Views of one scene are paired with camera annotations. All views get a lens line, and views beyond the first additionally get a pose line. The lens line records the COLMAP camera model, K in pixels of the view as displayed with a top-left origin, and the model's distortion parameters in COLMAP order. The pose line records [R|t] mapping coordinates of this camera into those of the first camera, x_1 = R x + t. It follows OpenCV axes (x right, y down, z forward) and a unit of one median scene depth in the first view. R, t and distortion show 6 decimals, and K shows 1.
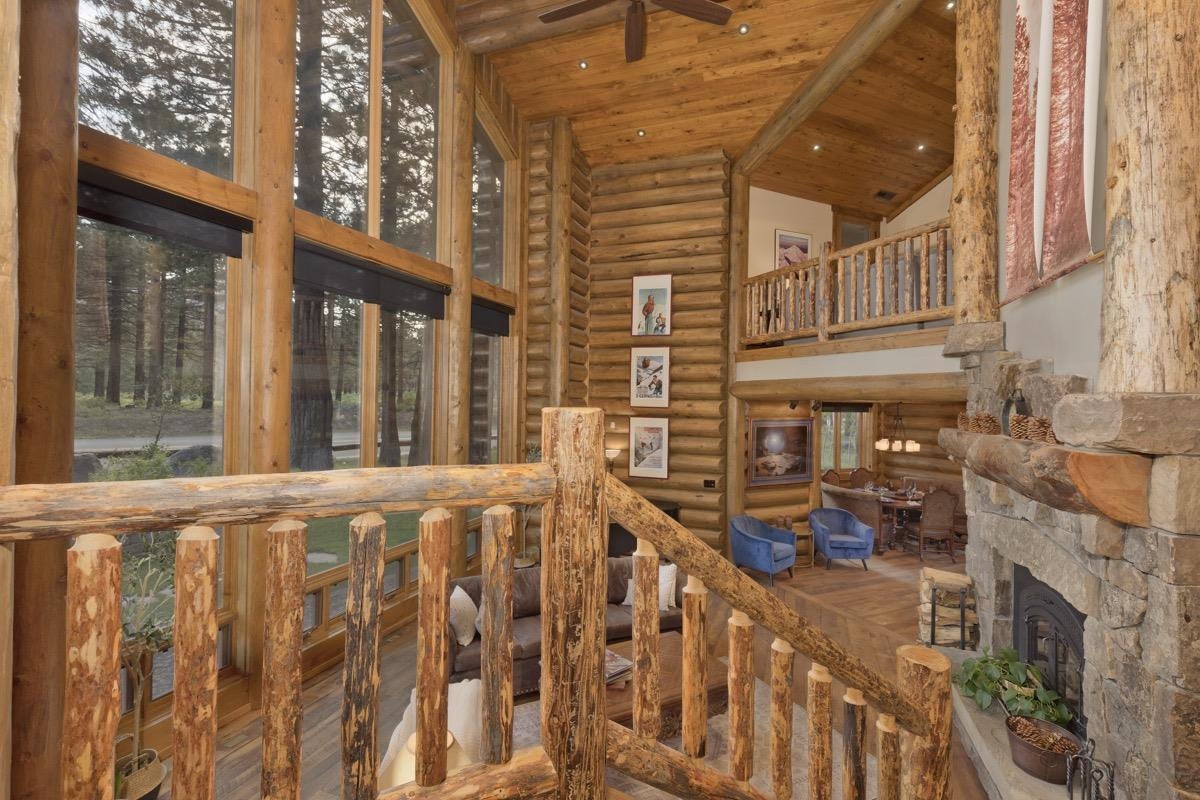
lens RADIAL K [[524.1, 0, 600.0], [0, 524.1, 400.0], [0, 0, 1]] dist [0.000579, 0.000031]
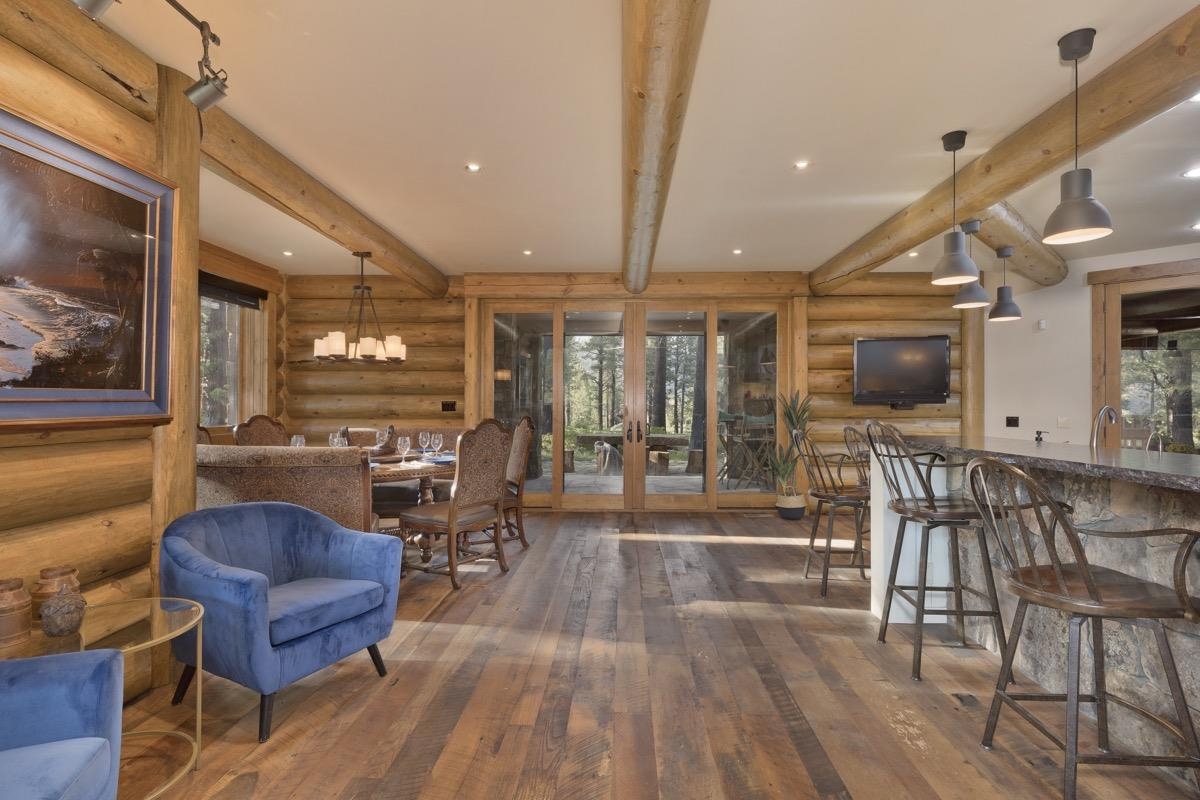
lens RADIAL K [[552.0, 0, 600.0], [0, 552.0, 400.0], [0, 0, 1]] dist [-0.000561, -0.000109]
pose [[0.408215, -0.000794, 0.912886, 0.290080], [0.001049, 0.999999, 0.000401, 0.180066], [-0.912885, 0.000794, 0.408215, 0.836443]]
